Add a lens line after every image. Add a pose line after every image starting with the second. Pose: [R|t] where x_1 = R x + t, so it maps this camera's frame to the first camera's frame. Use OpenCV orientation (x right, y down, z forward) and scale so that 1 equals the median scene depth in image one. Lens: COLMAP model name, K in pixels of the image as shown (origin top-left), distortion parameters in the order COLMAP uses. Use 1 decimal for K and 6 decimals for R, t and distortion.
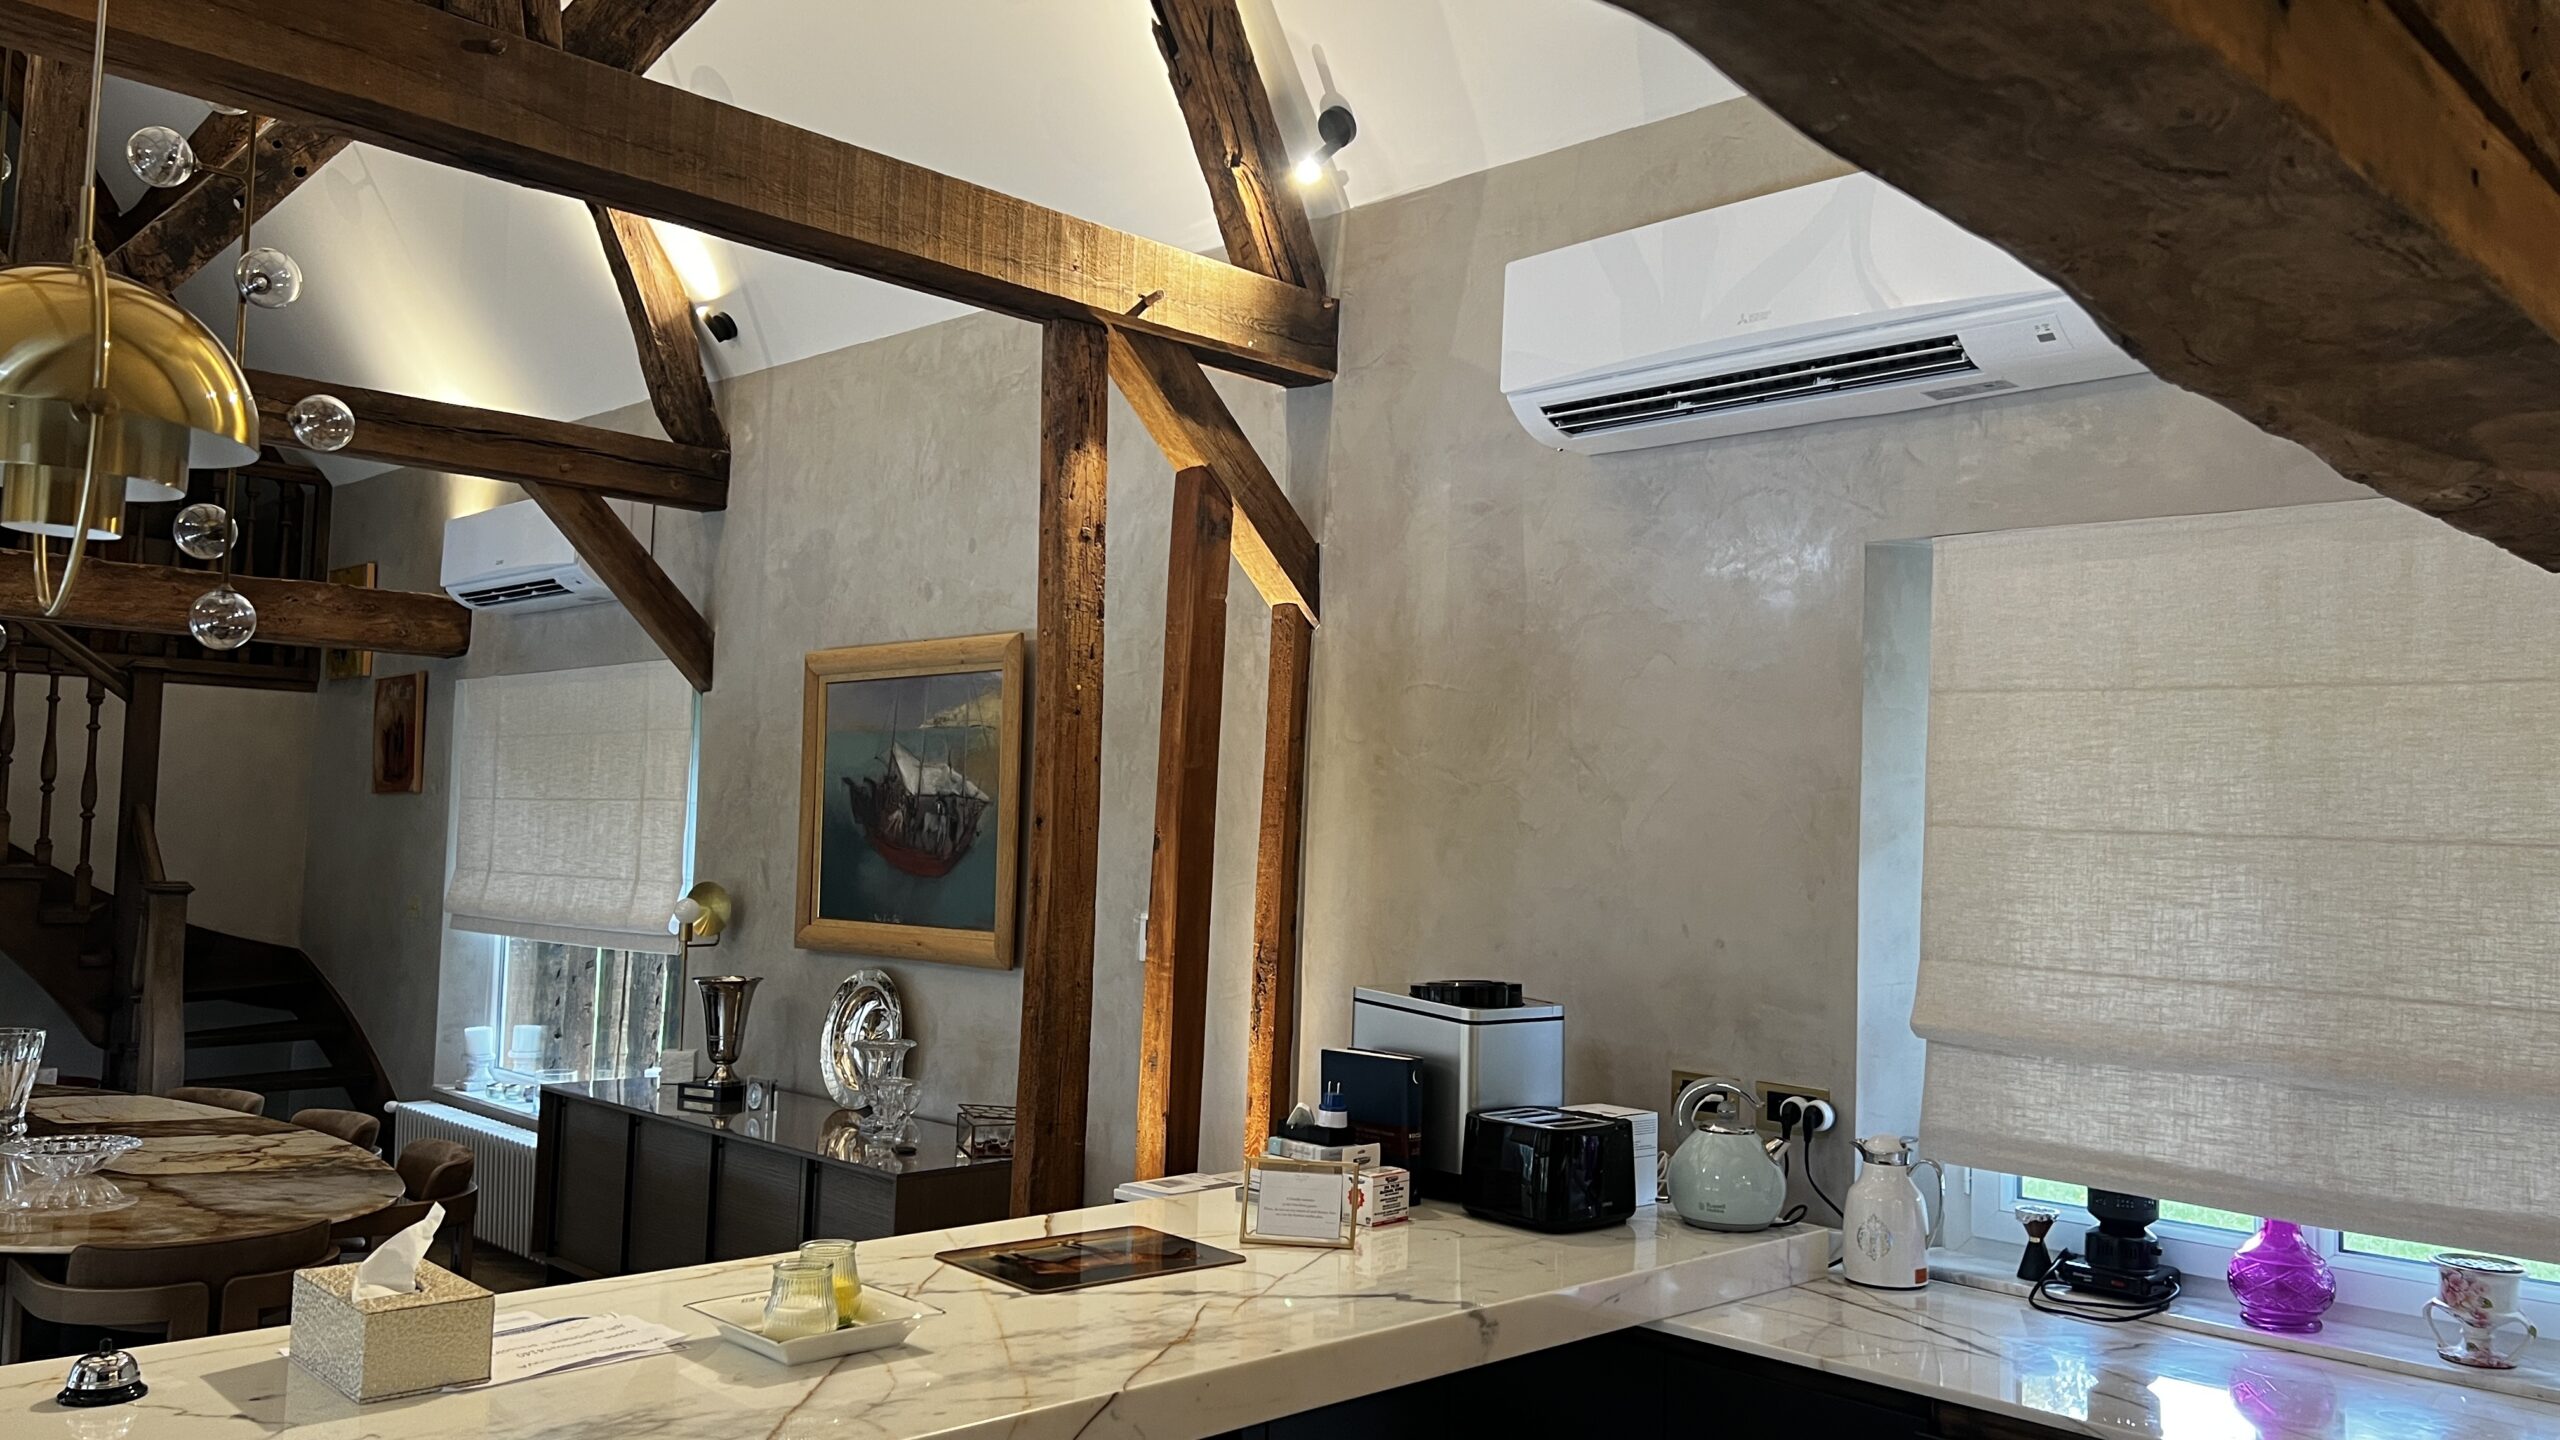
lens RADIAL K [[1906.5, 0, 1284.7], [0, 1906.5, 735.4], [0, 0, 1]] dist [0.112332, -0.195471]
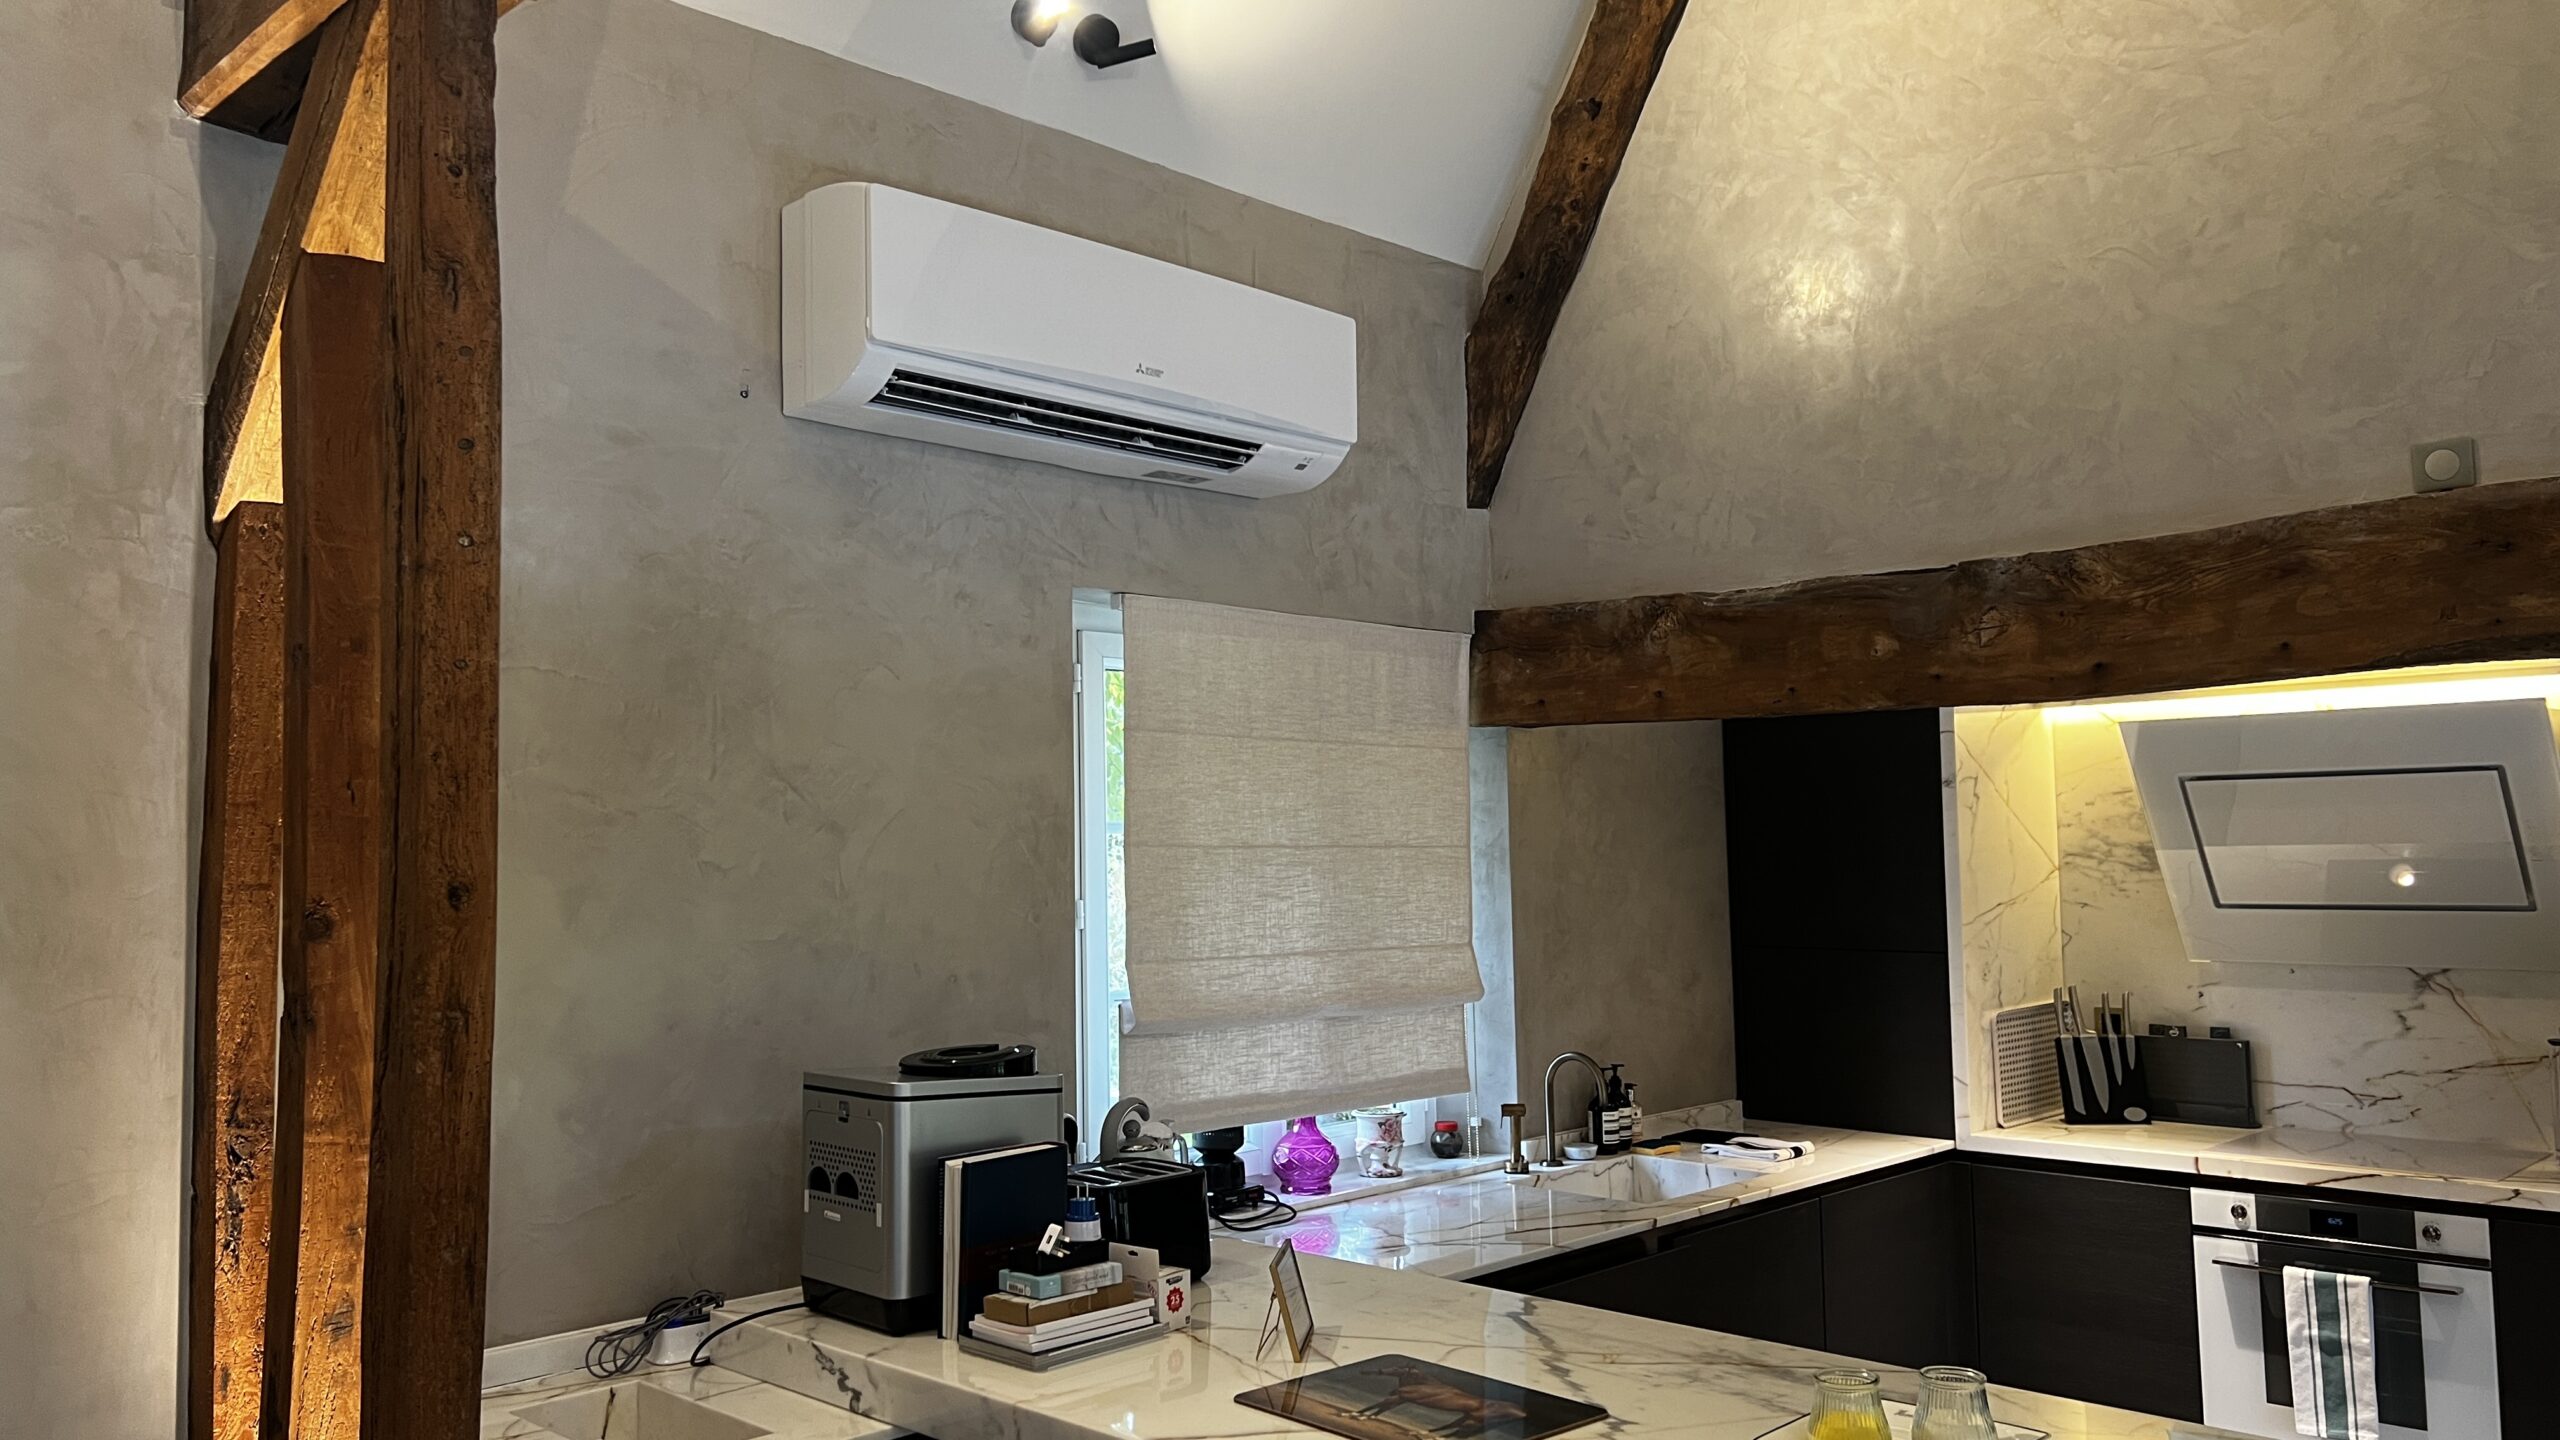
lens RADIAL K [[1906.5, 0, 1284.7], [0, 1906.5, 735.4], [0, 0, 1]] dist [0.112332, -0.195471]
pose [[-0.021641, 0.029108, 0.999342, -0.459958], [-0.033614, 0.998990, -0.029826, 0.006822], [-0.999201, -0.034238, -0.020641, 0.539676]]
